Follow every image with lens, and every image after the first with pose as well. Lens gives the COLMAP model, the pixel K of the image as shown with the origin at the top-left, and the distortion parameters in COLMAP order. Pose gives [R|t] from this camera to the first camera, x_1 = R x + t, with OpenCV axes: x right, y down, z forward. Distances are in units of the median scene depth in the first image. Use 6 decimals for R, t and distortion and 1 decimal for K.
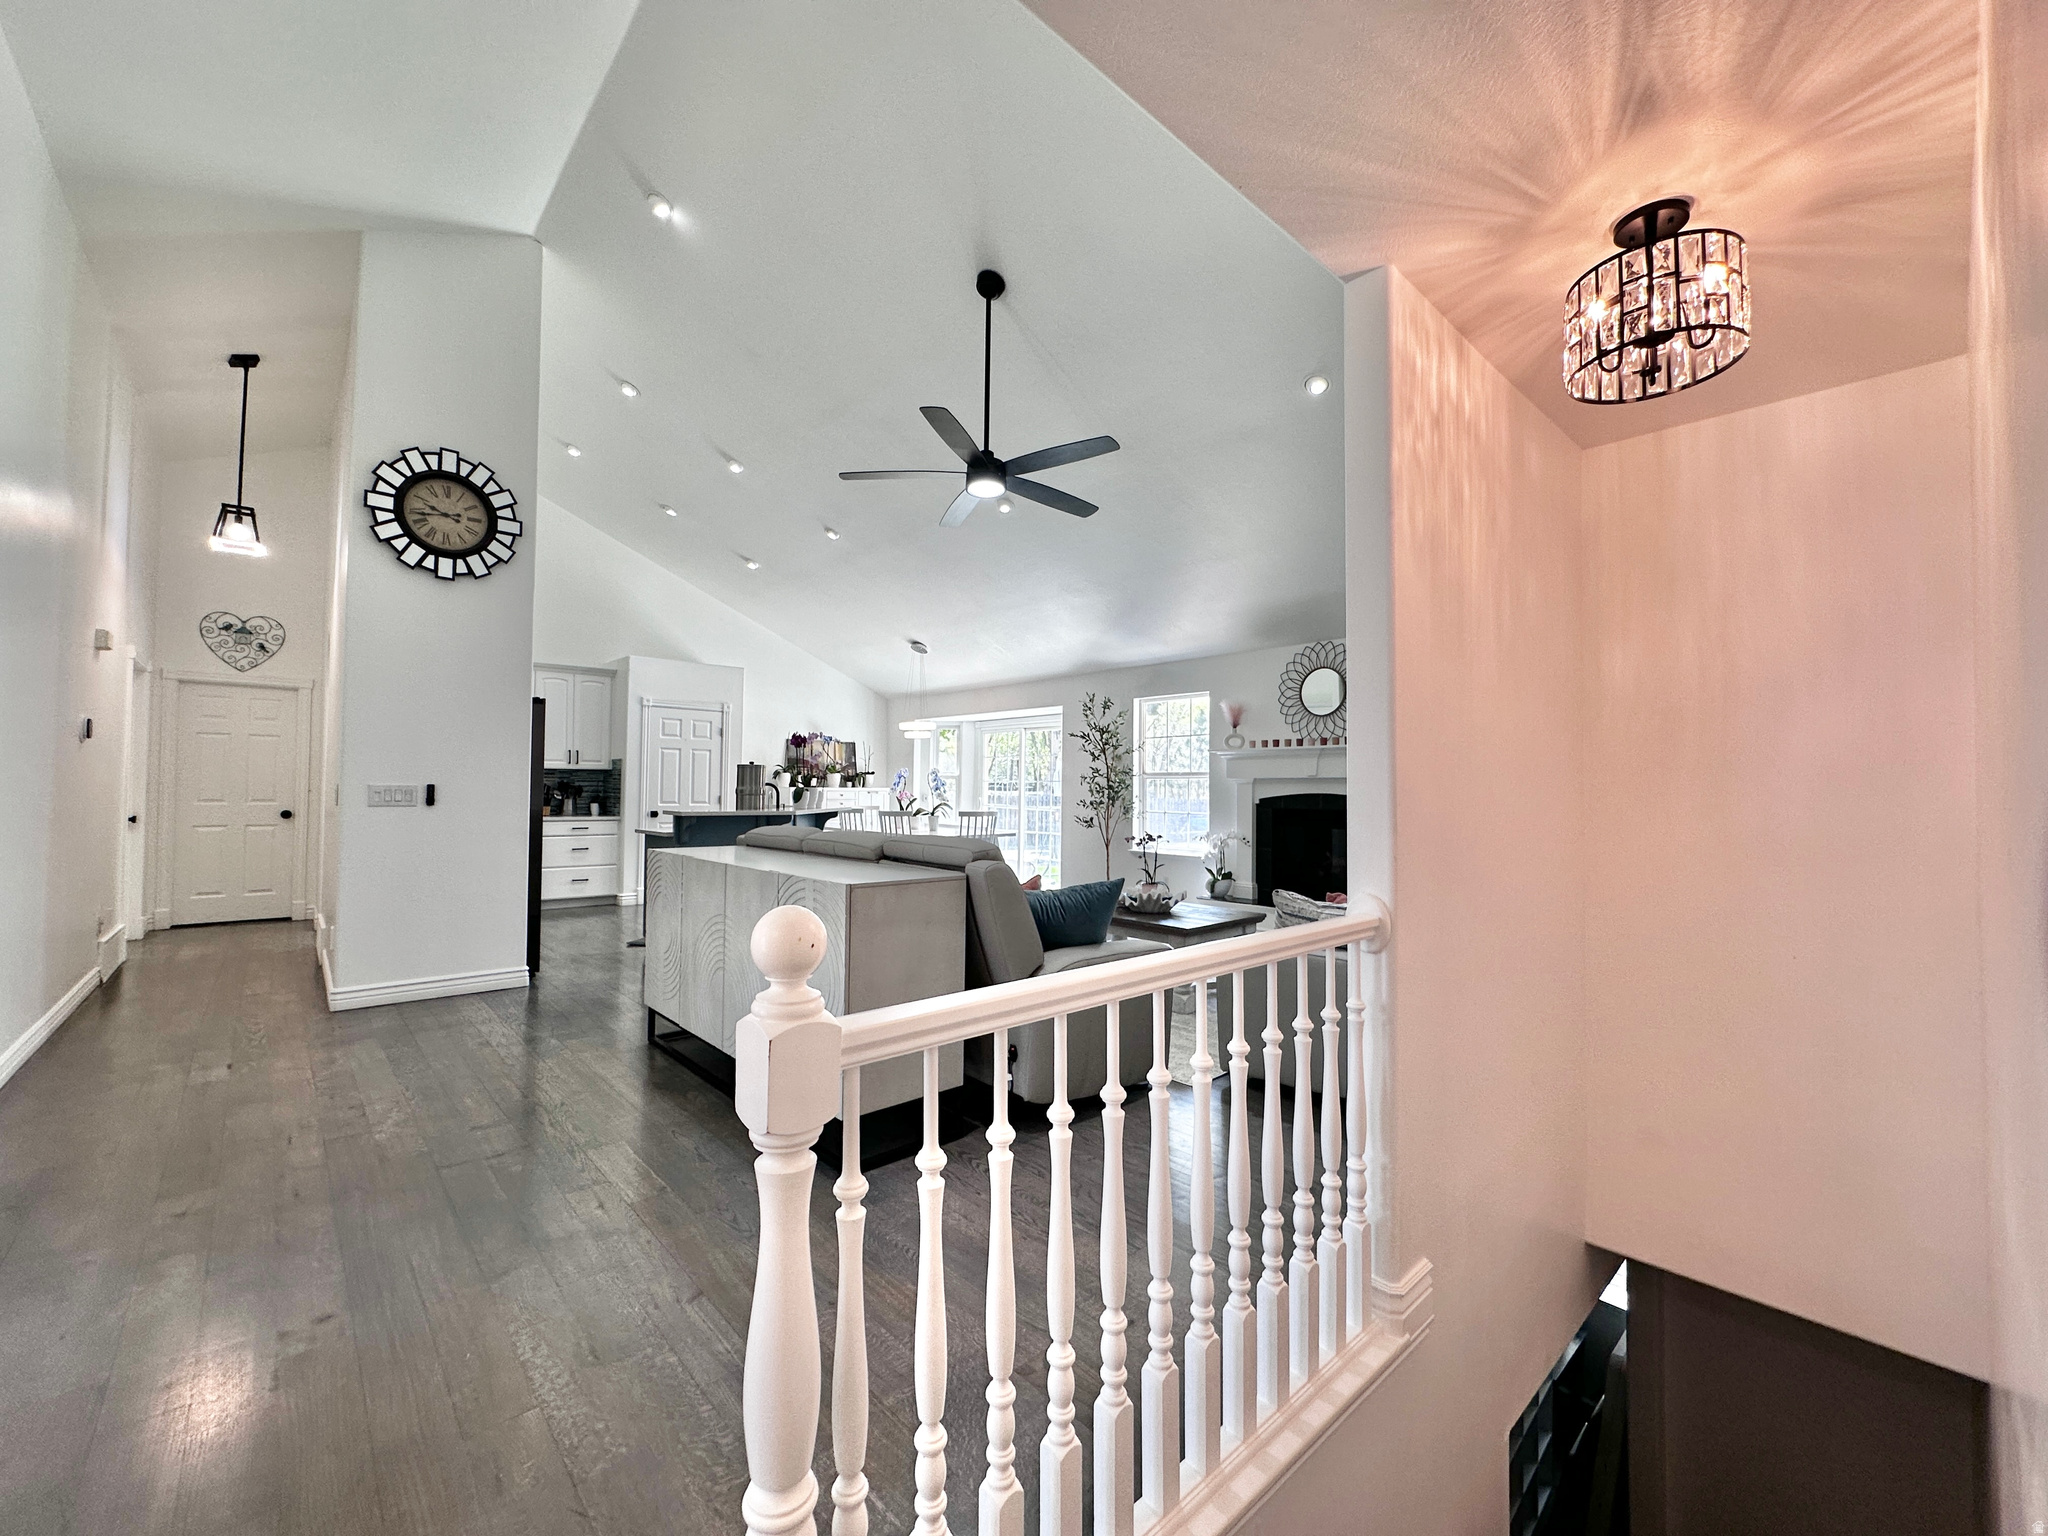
lens RADIAL K [[820.3, 0, 1022.7], [0, 820.3, 769.8], [0, 0, 1]] dist [-0.003188, 0.000175]
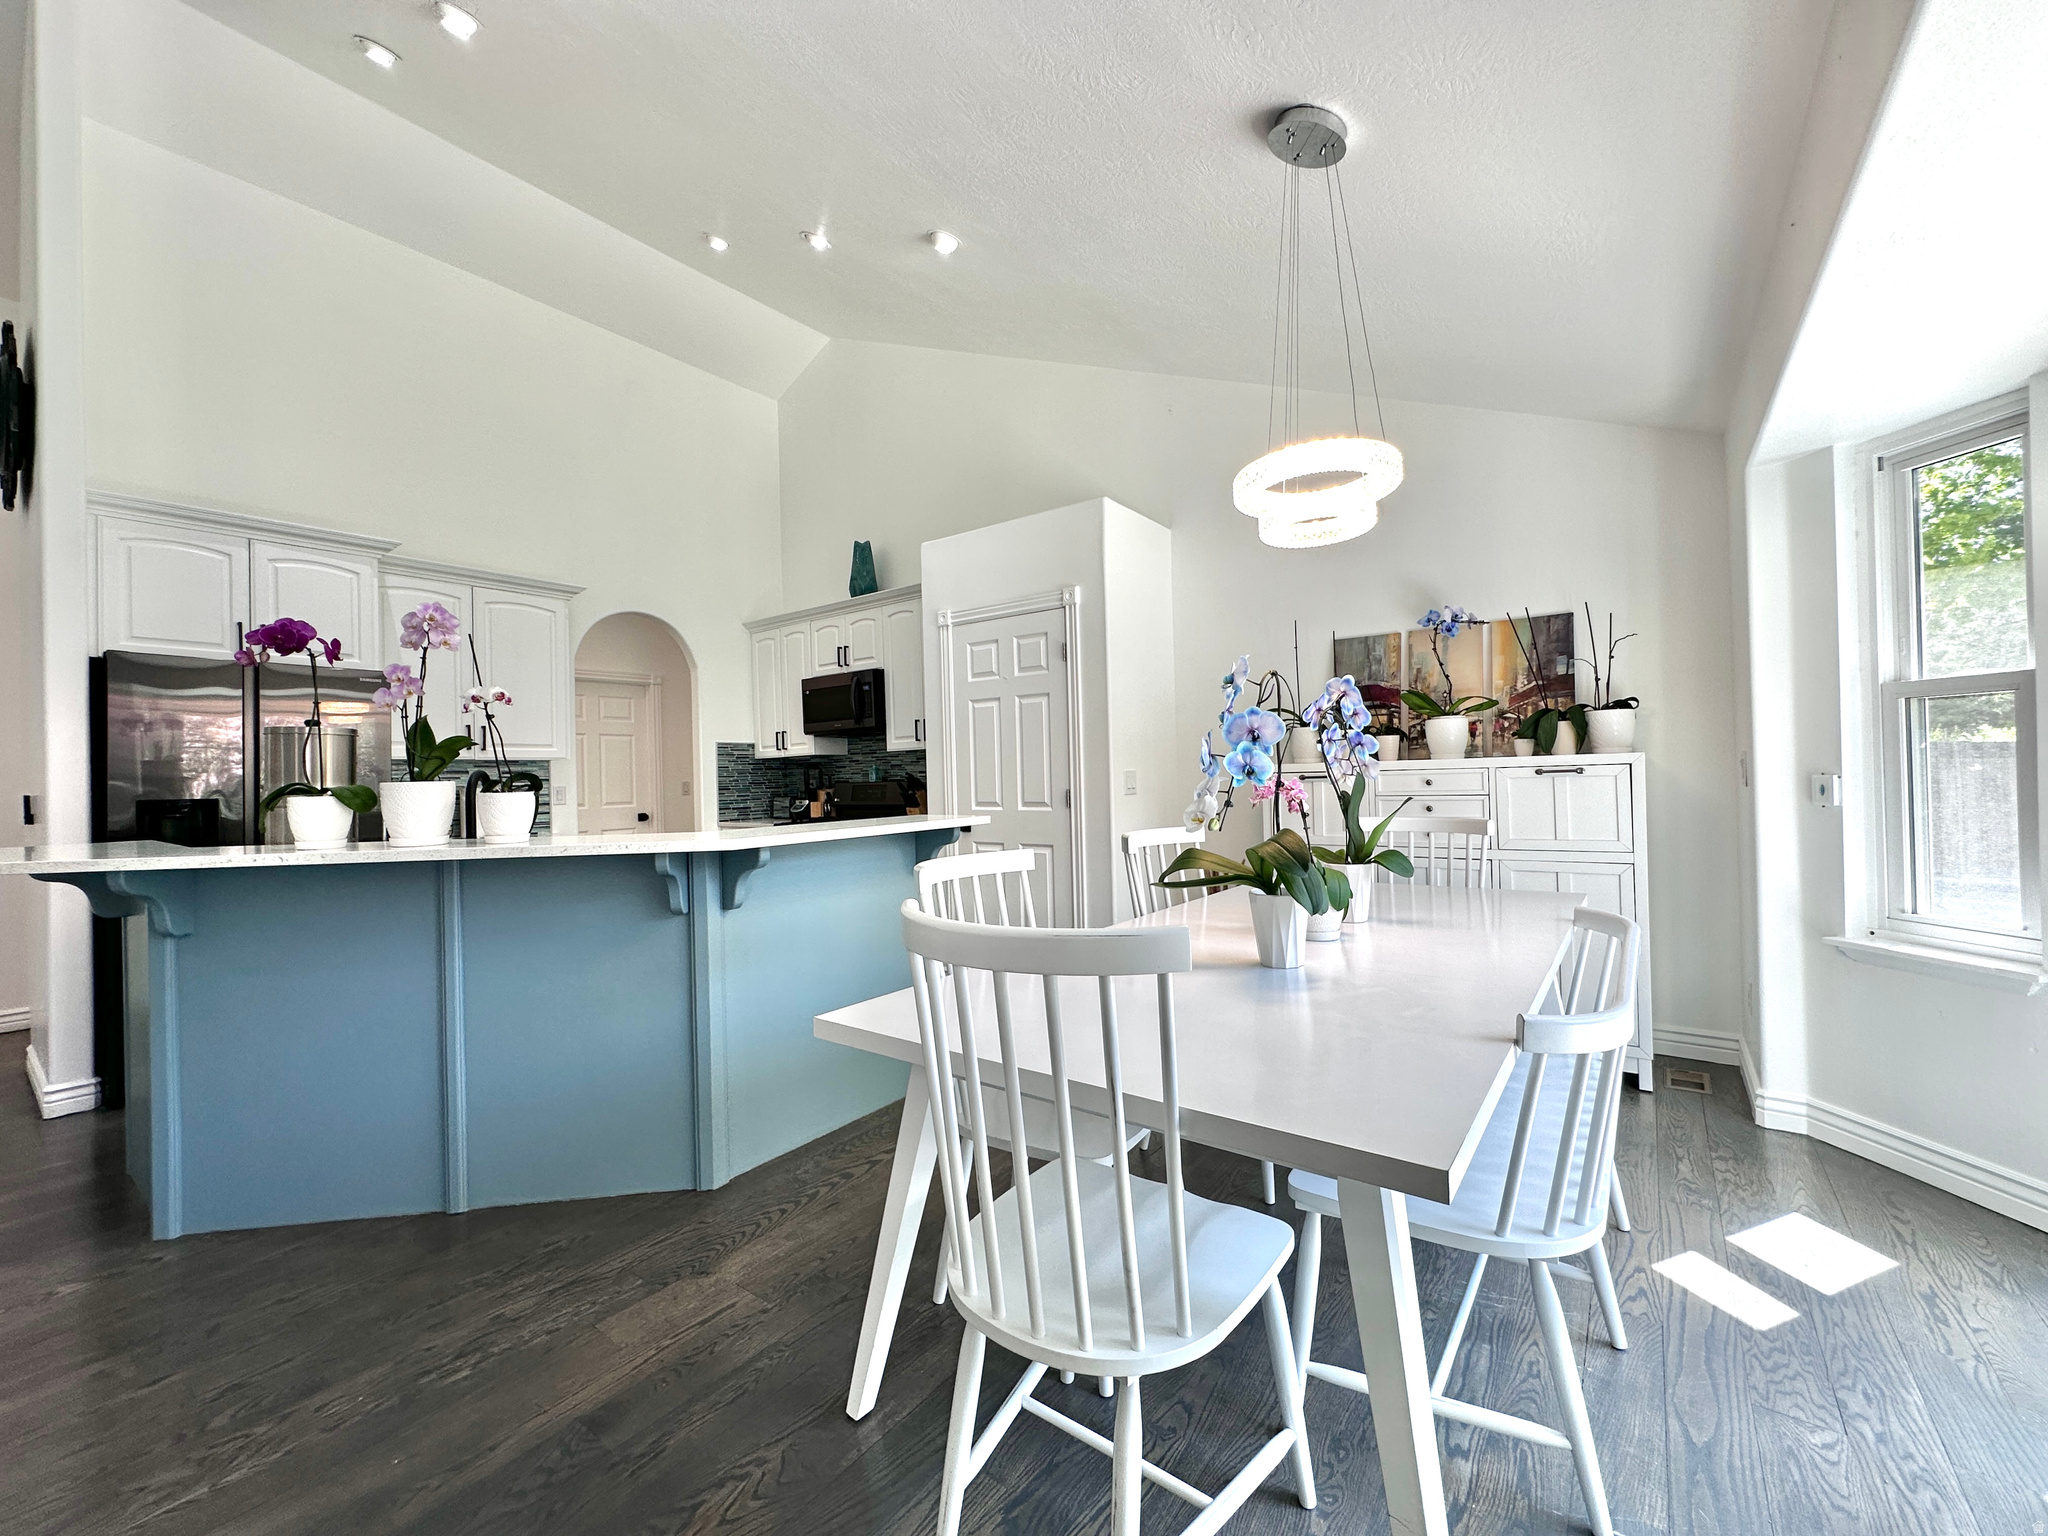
lens RADIAL K [[820.3, 0, 1022.7], [0, 820.3, 769.8], [0, 0, 1]] dist [-0.003188, 0.000175]
pose [[0.183486, -0.022396, -0.982767, 0.147497], [0.050066, 0.998656, -0.013411, 0.047295], [0.981746, -0.046743, 0.184361, 1.672456]]
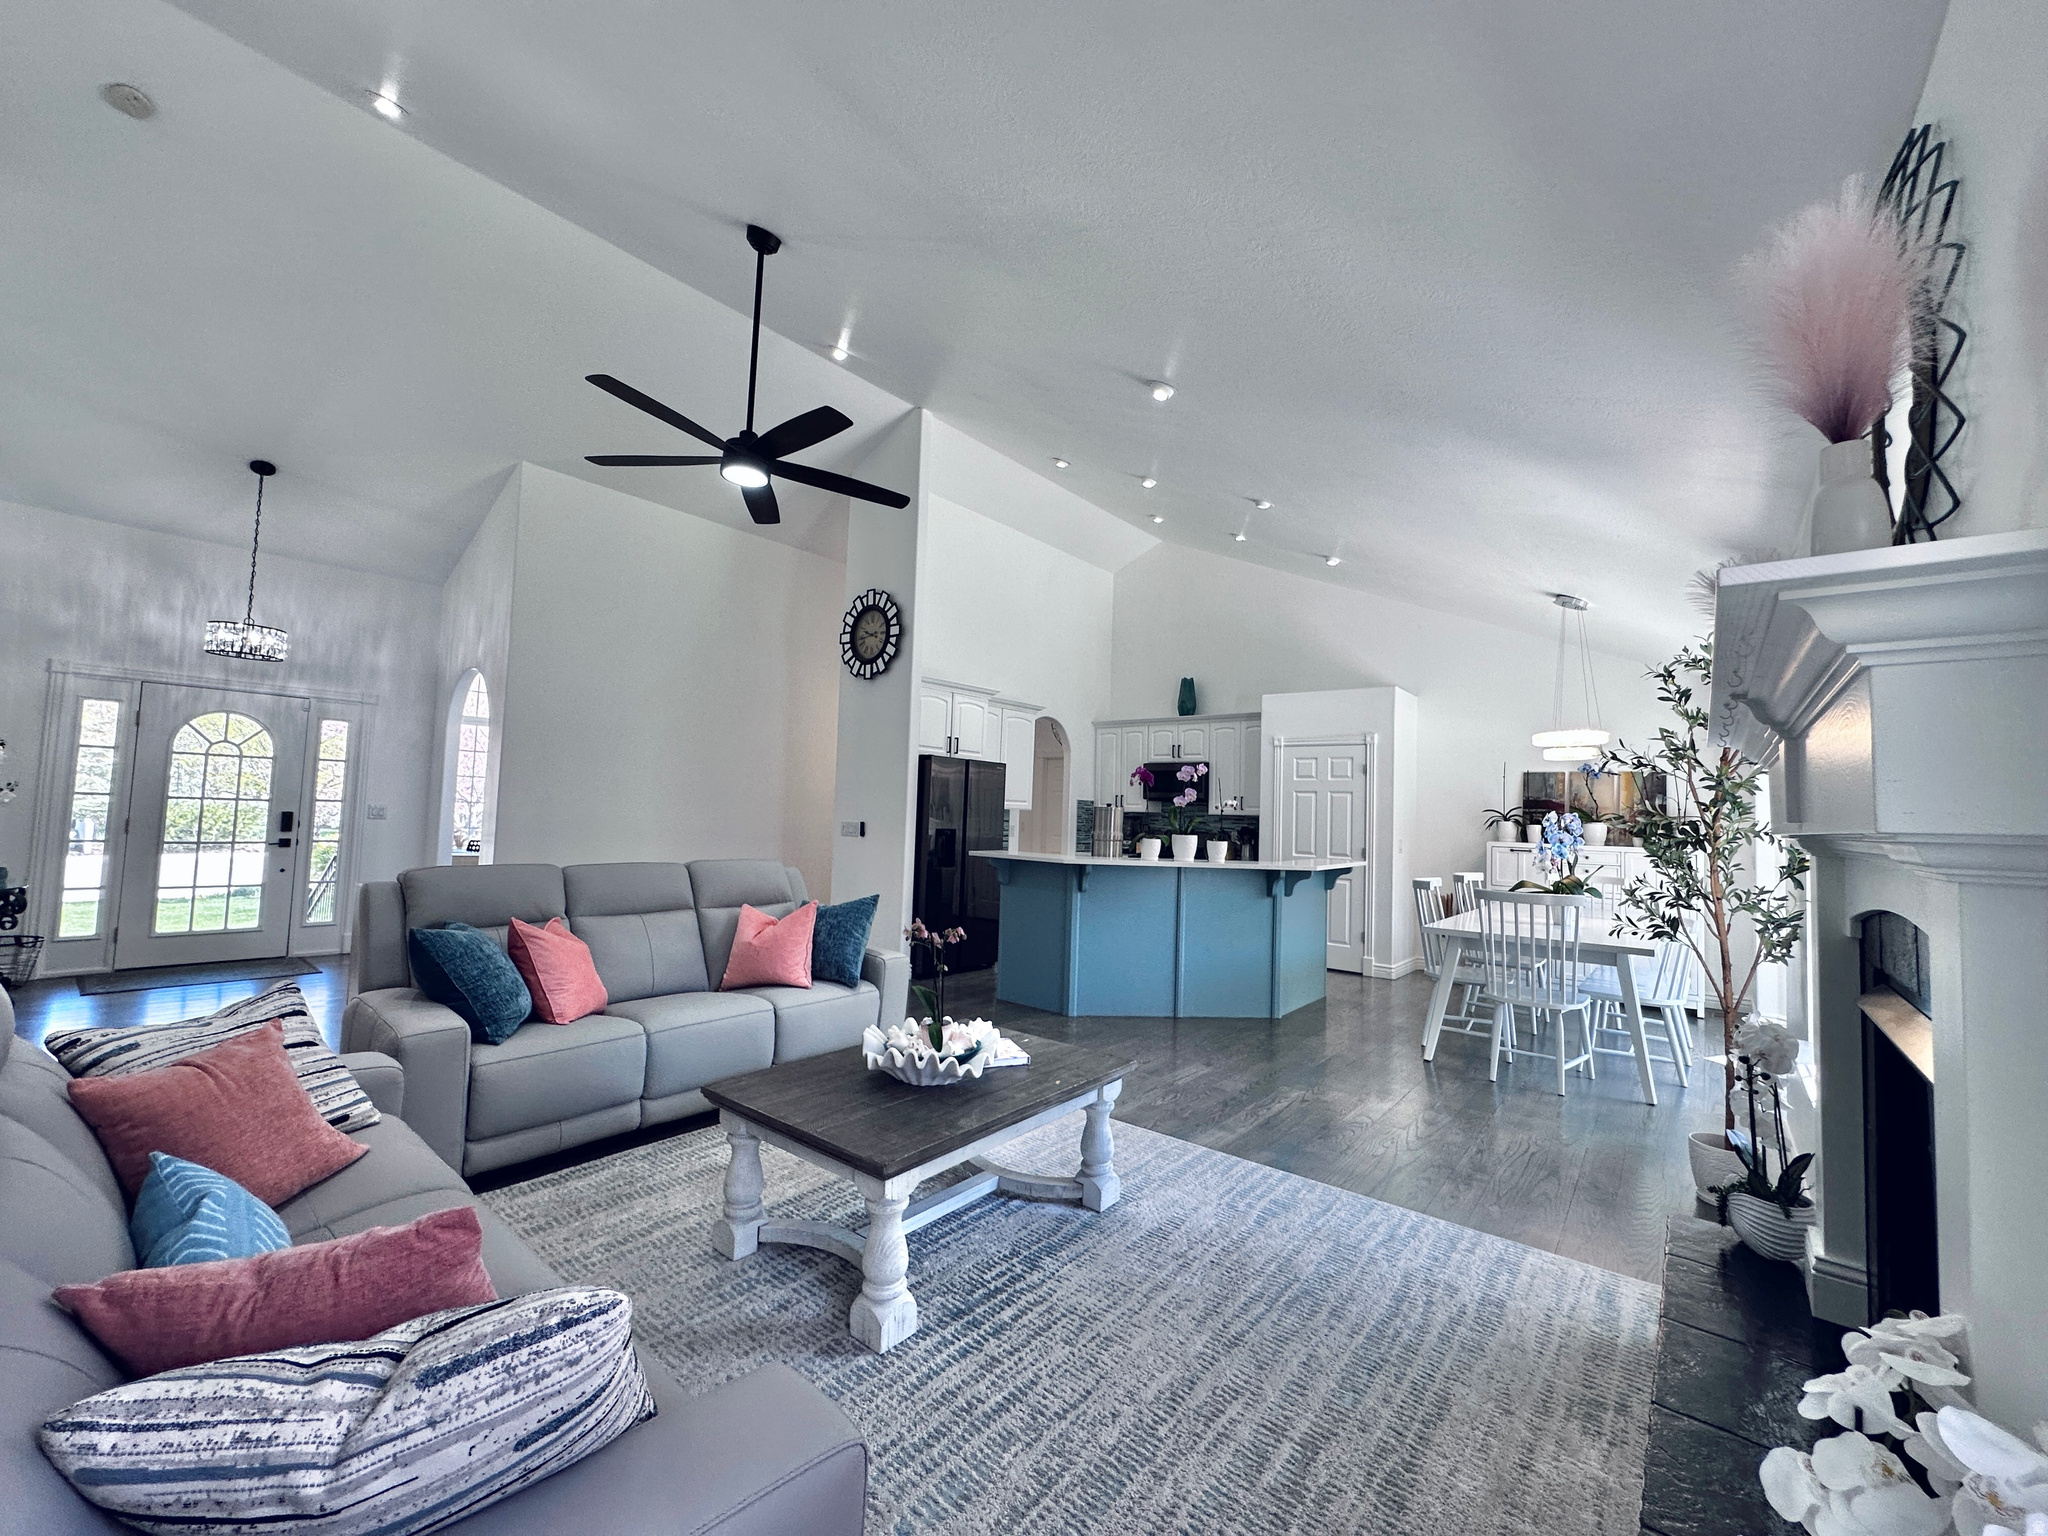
lens RADIAL K [[820.3, 0, 1022.7], [0, 820.3, 769.8], [0, 0, 1]] dist [-0.003188, 0.000175]
pose [[0.140146, -0.057462, -0.988462, 0.726844], [-0.008227, 0.998213, -0.059195, 0.009297], [0.990097, 0.016428, 0.139422, 1.037537]]
